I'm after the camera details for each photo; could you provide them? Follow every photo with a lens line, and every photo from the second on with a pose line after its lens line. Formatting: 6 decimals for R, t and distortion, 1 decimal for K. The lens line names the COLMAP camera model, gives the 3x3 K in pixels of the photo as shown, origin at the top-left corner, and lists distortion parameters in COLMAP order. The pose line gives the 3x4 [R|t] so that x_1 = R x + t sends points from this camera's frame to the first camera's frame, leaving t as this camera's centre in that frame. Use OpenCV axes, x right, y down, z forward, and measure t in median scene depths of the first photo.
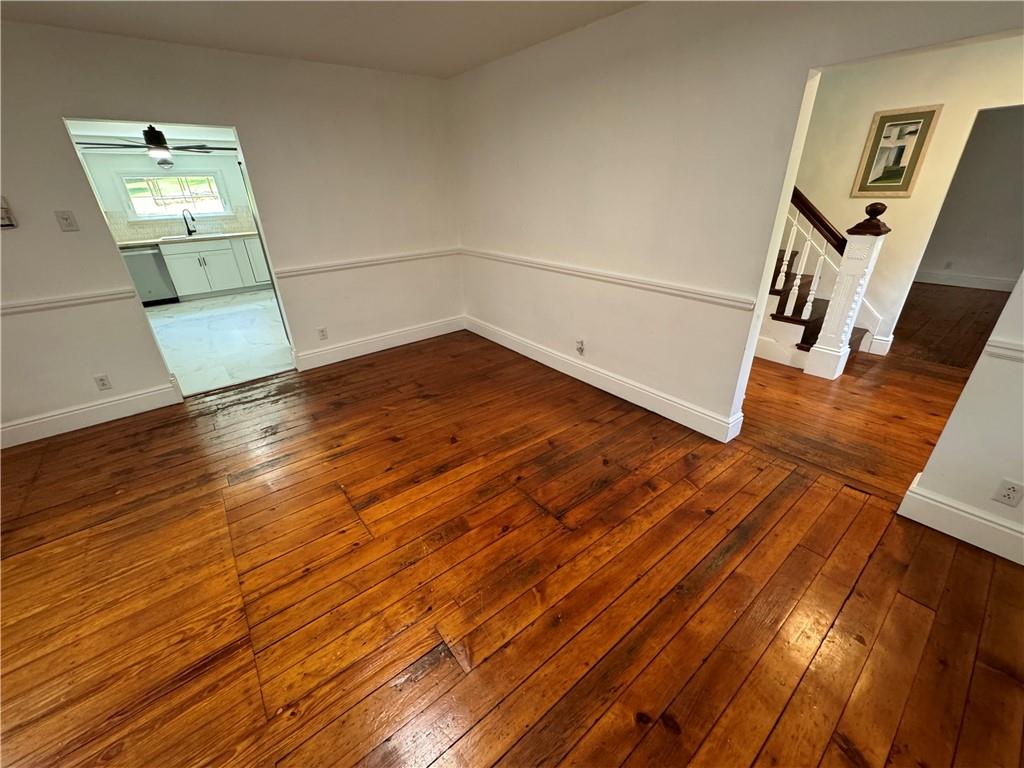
lens RADIAL K [[410.2, 0, 512.0], [0, 410.2, 384.0], [0, 0, 1]] dist [-0.000902, 0.000308]
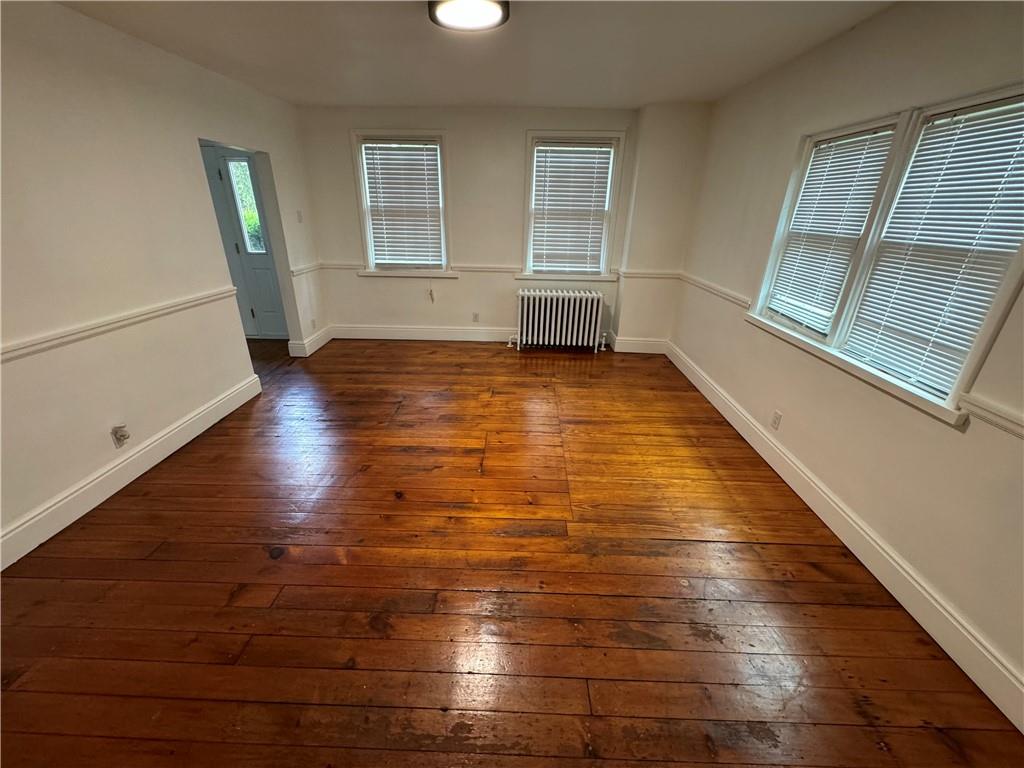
lens RADIAL K [[377.3, 0, 515.7], [0, 377.3, 364.2], [0, 0, 1]] dist [-0.015807, 0.000053]
pose [[-0.768786, -0.237208, 0.593886, -1.007190], [0.275564, 0.715150, 0.642360, -0.573858], [-0.577090, 0.657490, -0.484431, 1.224801]]
